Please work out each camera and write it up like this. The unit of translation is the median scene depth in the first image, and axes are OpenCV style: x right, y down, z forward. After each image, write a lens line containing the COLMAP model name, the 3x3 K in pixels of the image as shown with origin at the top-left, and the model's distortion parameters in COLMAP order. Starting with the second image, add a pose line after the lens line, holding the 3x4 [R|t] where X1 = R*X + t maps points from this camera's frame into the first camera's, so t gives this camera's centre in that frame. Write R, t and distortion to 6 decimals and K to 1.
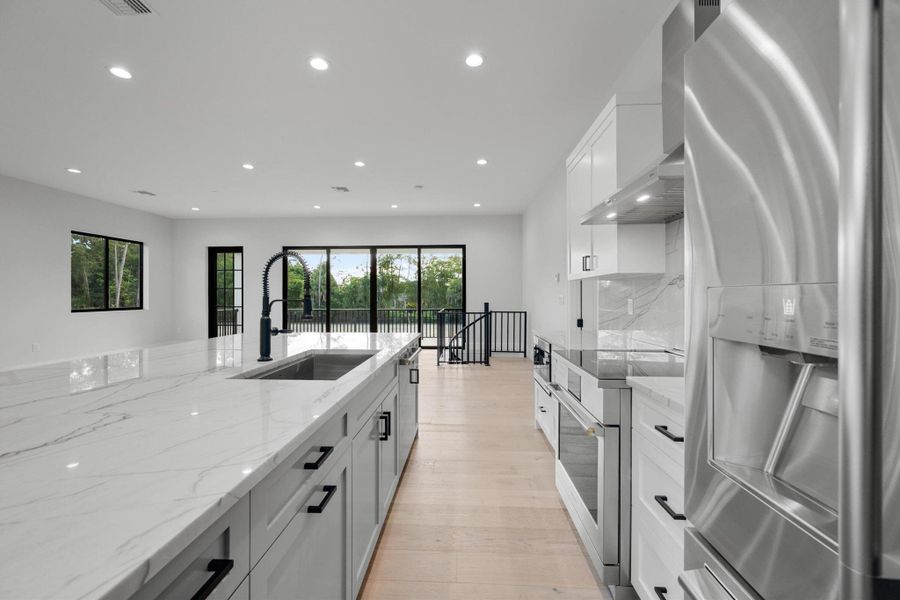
lens RADIAL K [[359.3, 0, 447.4], [0, 359.3, 297.9], [0, 0, 1]] dist [-0.001075, -0.000021]
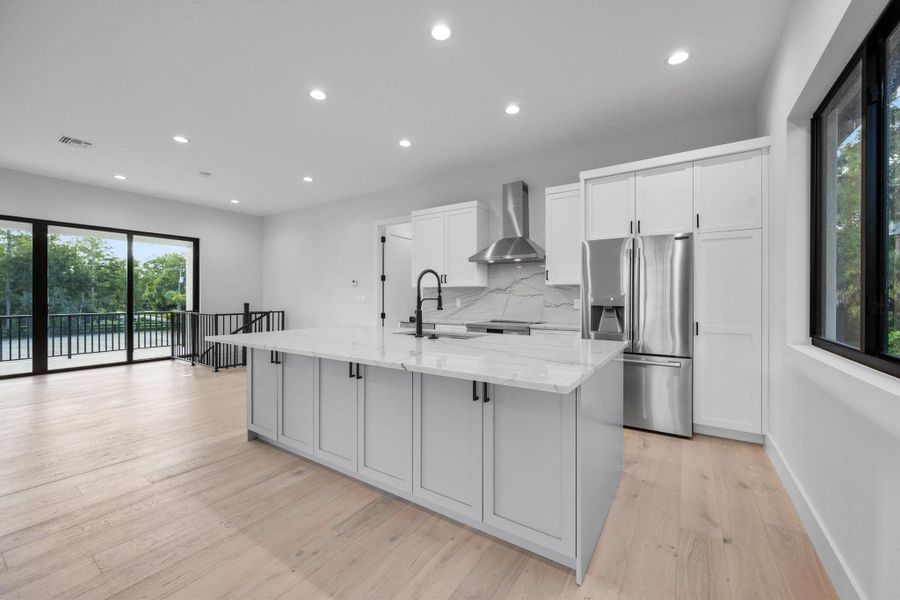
lens RADIAL K [[359.3, 0, 447.4], [0, 359.3, 297.9], [0, 0, 1]] dist [-0.001075, -0.000021]
pose [[0.516863, -0.000321, 0.856068, -0.512710], [0.002425, 0.999996, -0.001089, 0.001142], [-0.856065, 0.002639, 0.516862, 0.024750]]
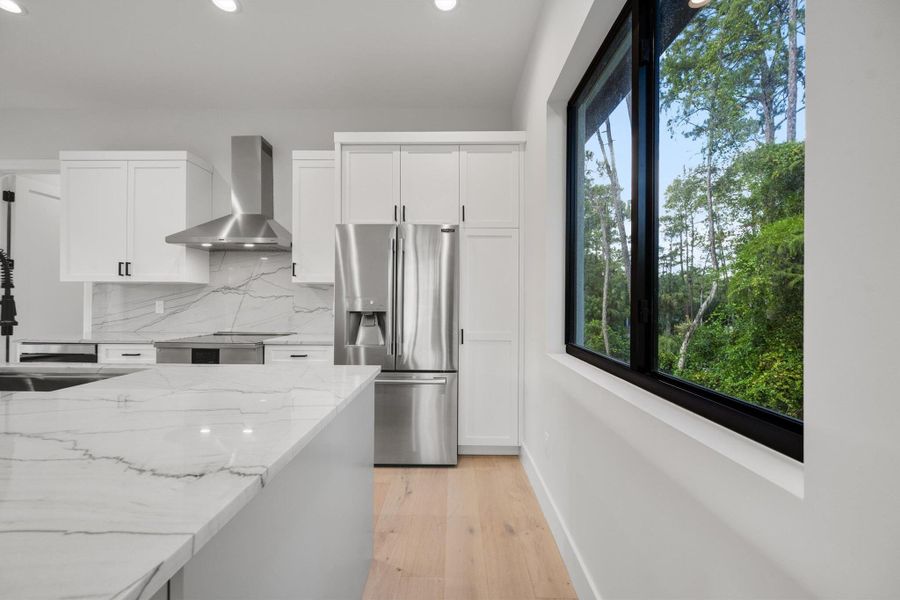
lens RADIAL K [[359.3, 0, 447.4], [0, 359.3, 297.9], [0, 0, 1]] dist [-0.001075, -0.000021]
pose [[-0.032704, 0.008079, 0.999432, -0.337010], [-0.001665, 0.999965, -0.008138, 0.001000], [-0.999464, -0.001931, -0.032690, 0.018071]]
